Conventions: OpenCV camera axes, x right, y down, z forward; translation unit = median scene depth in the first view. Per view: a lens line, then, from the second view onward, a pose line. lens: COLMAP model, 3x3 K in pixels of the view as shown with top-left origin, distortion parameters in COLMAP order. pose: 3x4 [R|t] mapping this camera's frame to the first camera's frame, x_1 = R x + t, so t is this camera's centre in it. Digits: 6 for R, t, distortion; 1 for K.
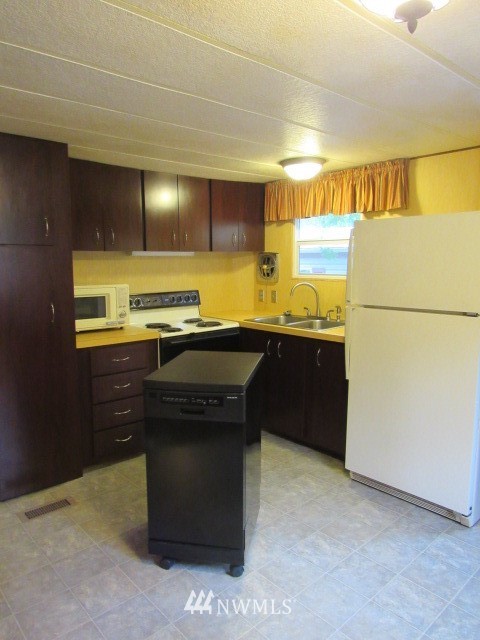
lens RADIAL K [[455.0, 0, 227.5], [0, 455.0, 321.4], [0, 0, 1]] dist [-0.037601, 0.009845]
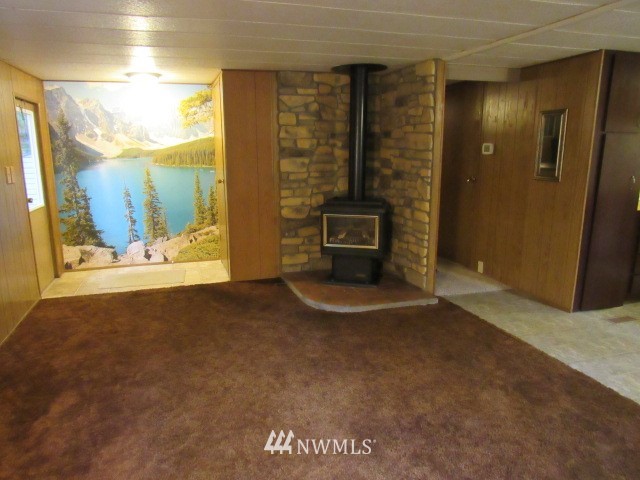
lens RADIAL K [[455.0, 0, 314.2], [0, 455.0, 245.7], [0, 0, 1]] dist [-0.037601, 0.009845]
pose [[0.908091, 0.092156, -0.408507, -0.588882], [-0.061643, 0.994276, 0.087270, 0.097790], [0.414211, -0.054067, 0.908573, -0.552694]]
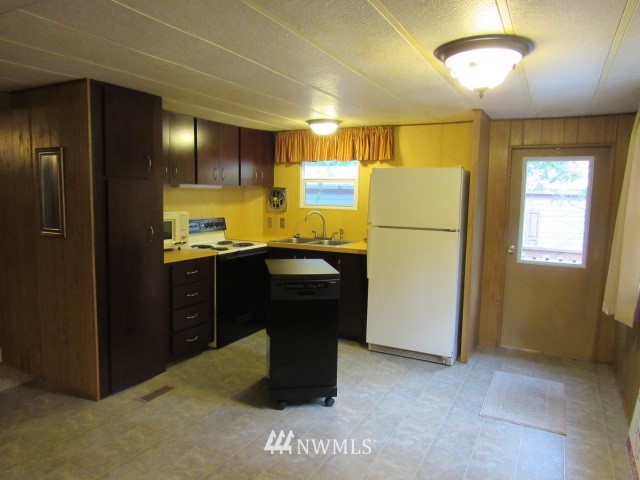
lens RADIAL K [[455.0, 0, 316.9], [0, 455.0, 239.1], [0, 0, 1]] dist [-0.037601, 0.009845]
pose [[0.936520, -0.013818, 0.350342, -0.337451], [0.025523, 0.999259, -0.028814, 0.036594], [-0.349684, 0.035927, 0.936178, -0.253735]]
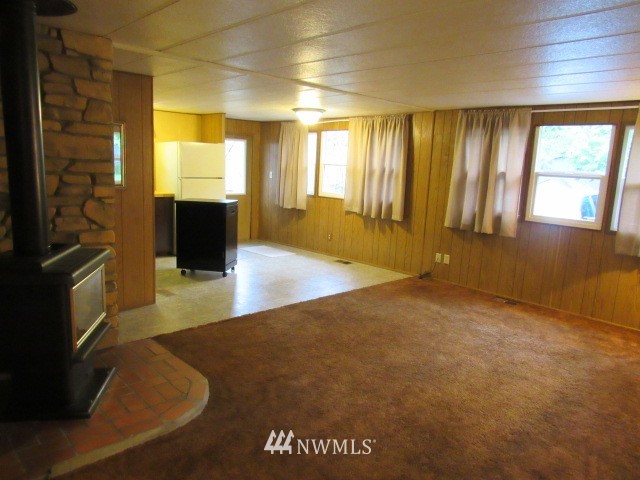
lens RADIAL K [[455.0, 0, 319.7], [0, 455.0, 242.7], [0, 0, 1]] dist [-0.037601, 0.009845]
pose [[-0.034908, -0.163413, 0.985940, -1.769141], [0.092468, 0.981781, 0.165998, -0.021726], [-0.995104, 0.096962, -0.019161, 0.319051]]
